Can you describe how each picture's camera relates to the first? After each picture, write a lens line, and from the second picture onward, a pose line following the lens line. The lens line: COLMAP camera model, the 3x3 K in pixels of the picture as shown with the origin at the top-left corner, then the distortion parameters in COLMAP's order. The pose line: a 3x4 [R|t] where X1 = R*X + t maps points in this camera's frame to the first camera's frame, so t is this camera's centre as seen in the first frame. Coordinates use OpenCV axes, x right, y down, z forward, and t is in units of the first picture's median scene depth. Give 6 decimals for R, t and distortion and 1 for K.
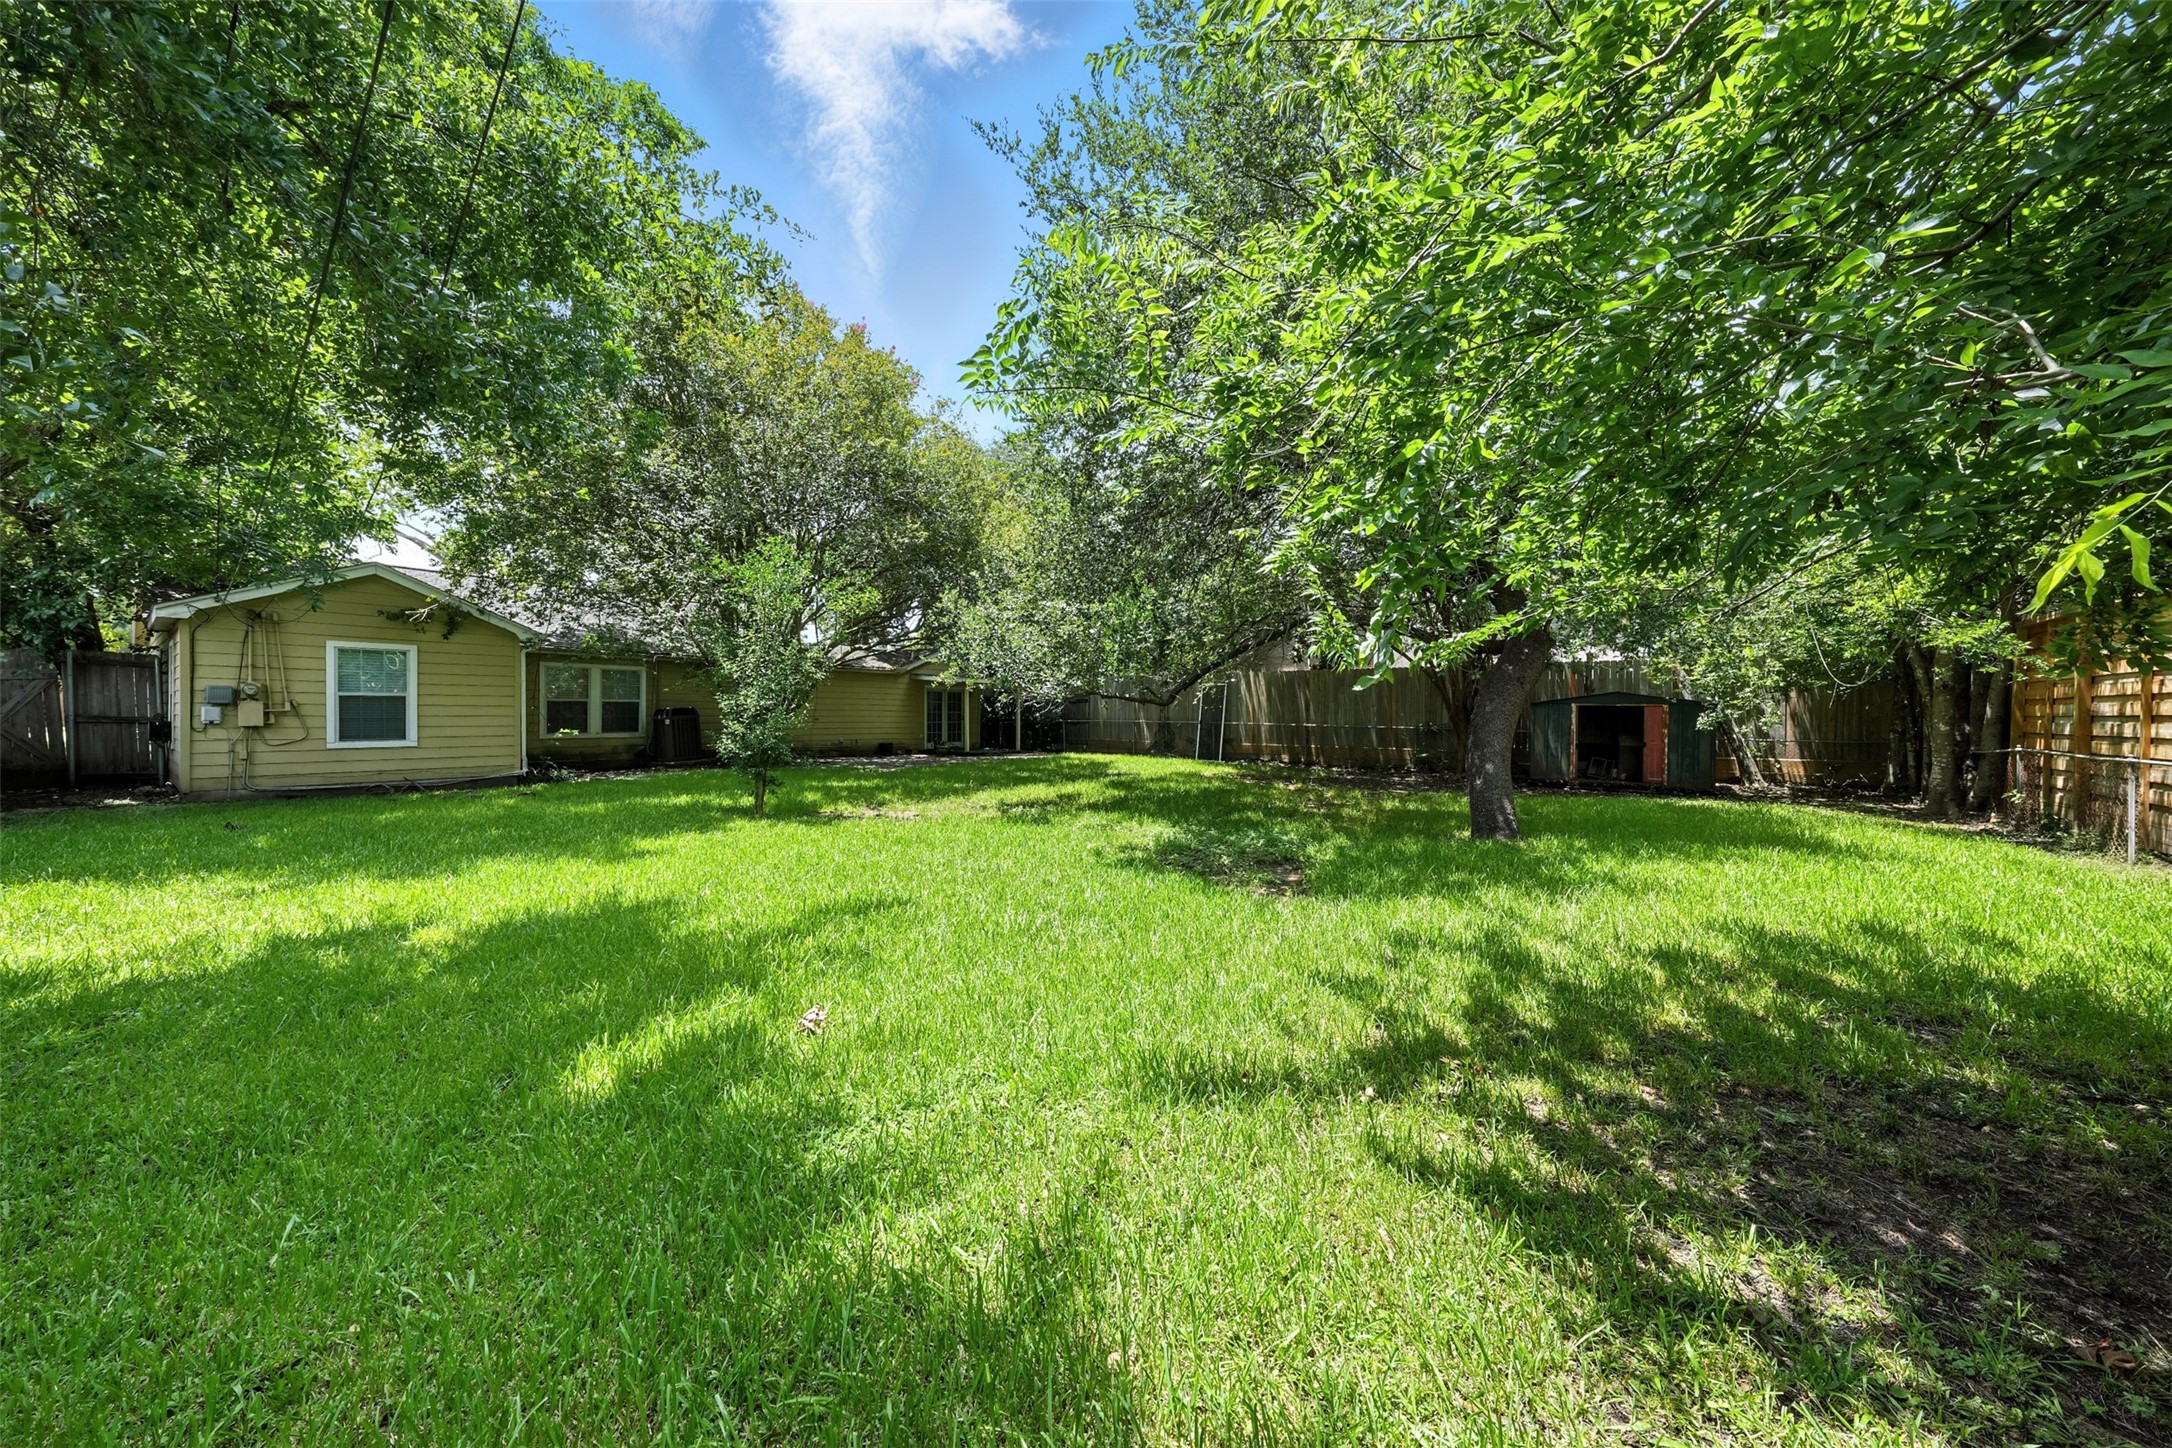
lens RADIAL K [[943.9, 0, 1086.0], [0, 943.9, 724.0], [0, 0, 1]] dist [-0.000374, -0.000055]
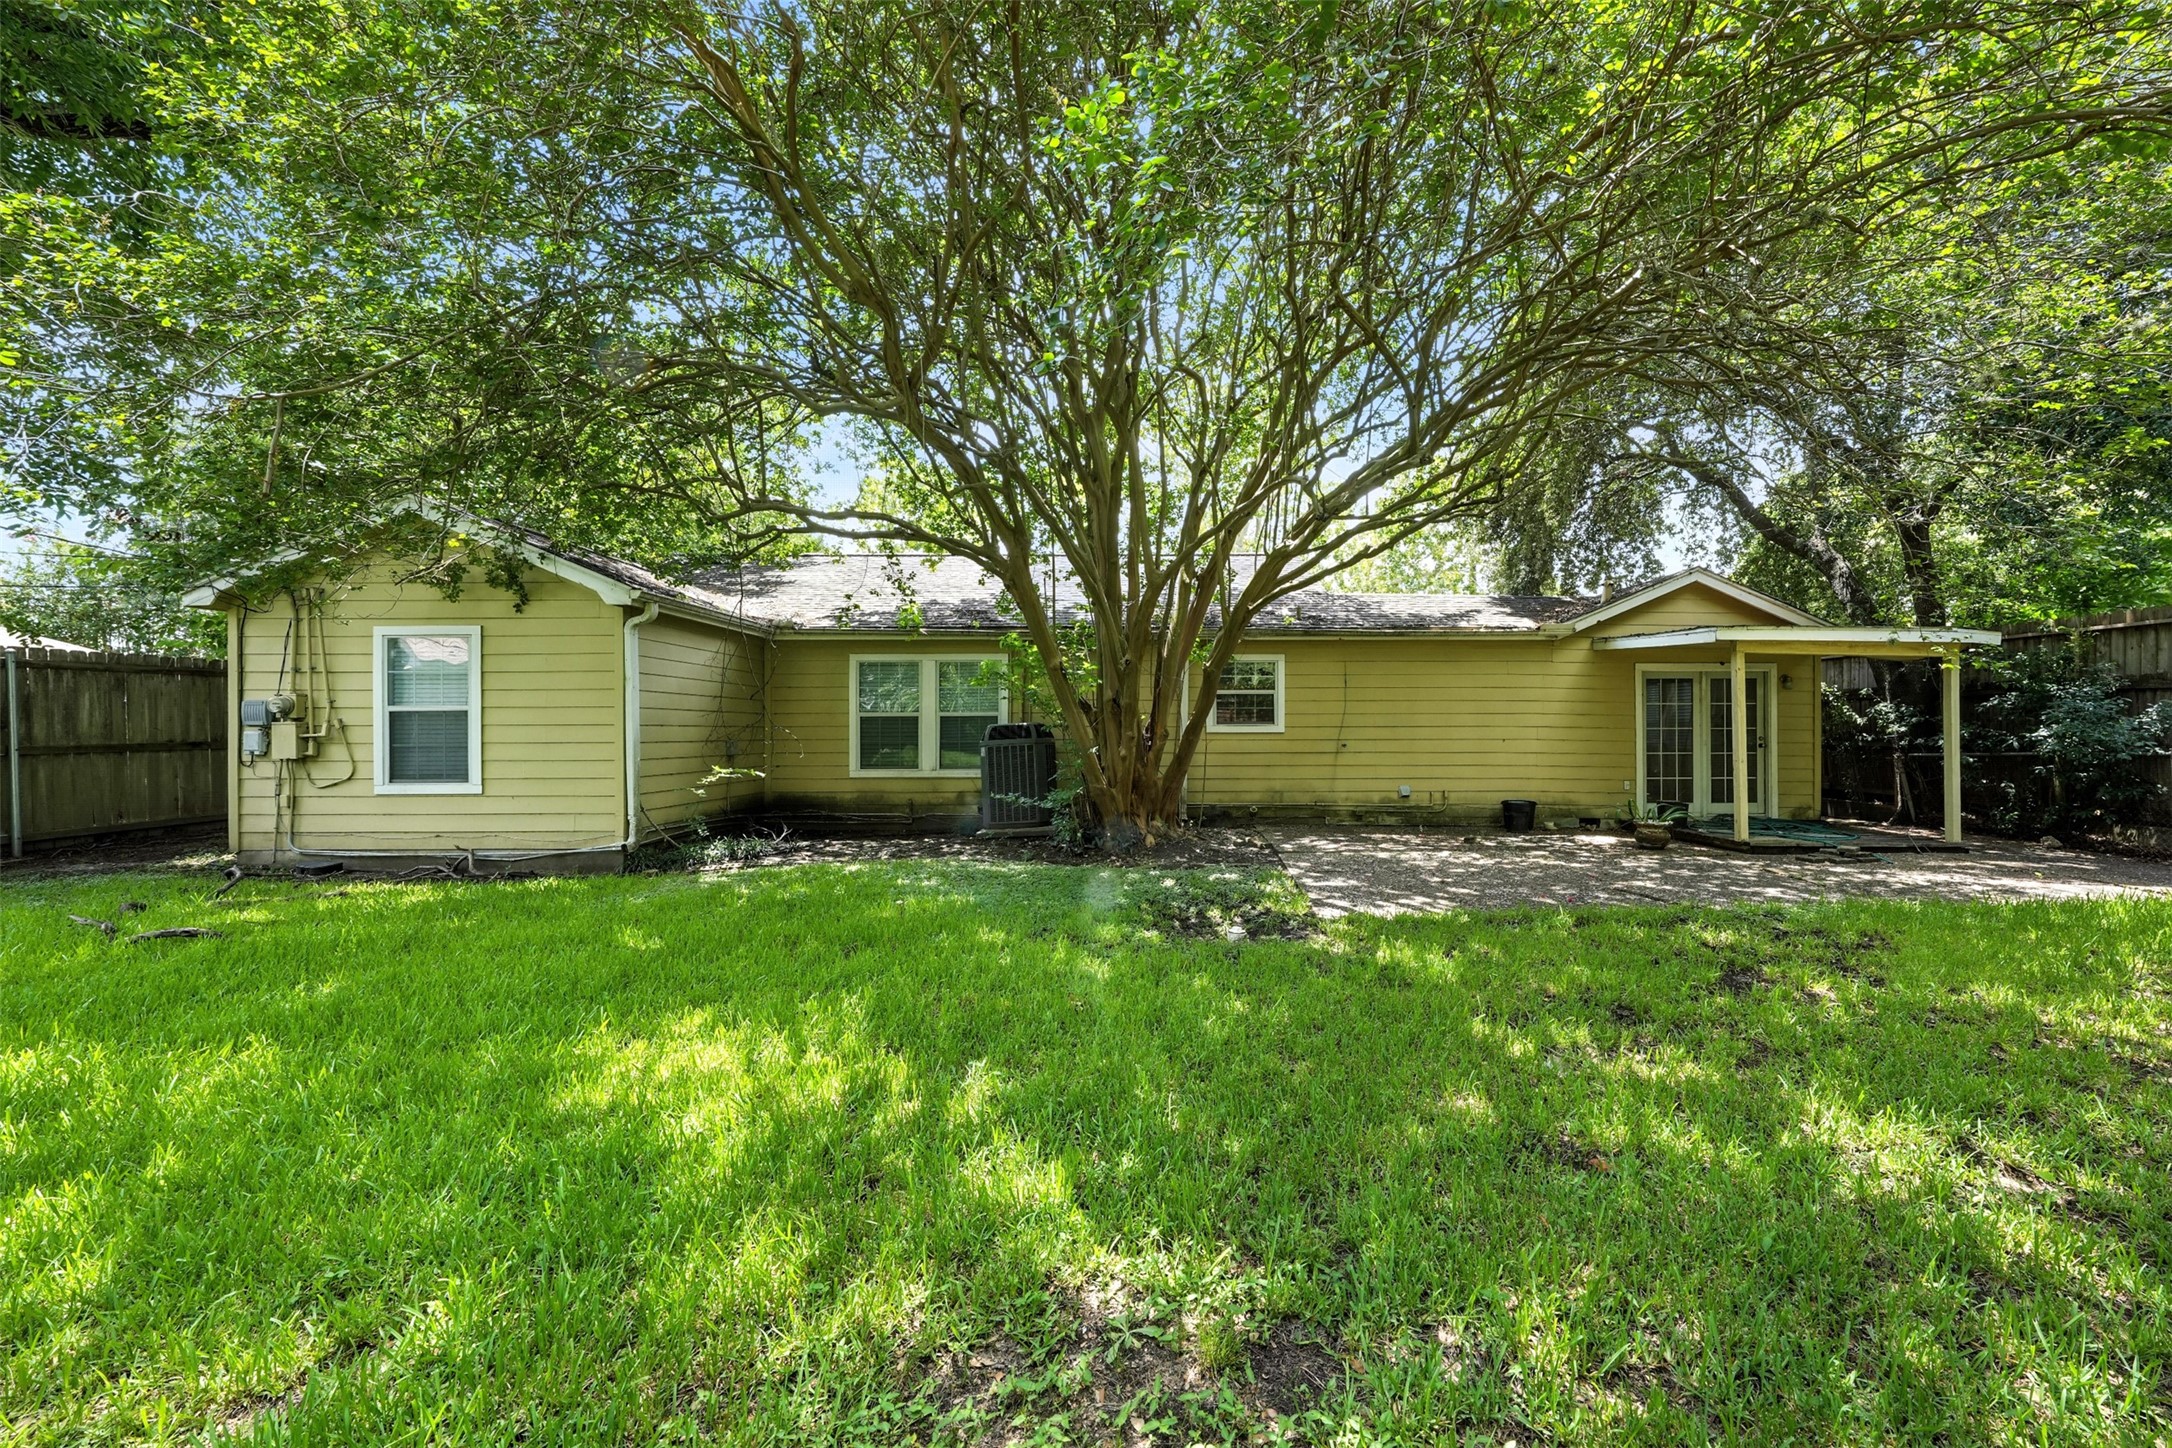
lens RADIAL K [[943.9, 0, 1086.0], [0, 943.9, 724.0], [0, 0, 1]] dist [-0.000374, -0.000055]
pose [[0.624177, -0.016493, -0.781109, 0.001989], [-0.002913, 0.999721, -0.023436, -0.007871], [0.781277, 0.016903, 0.623955, 0.945290]]
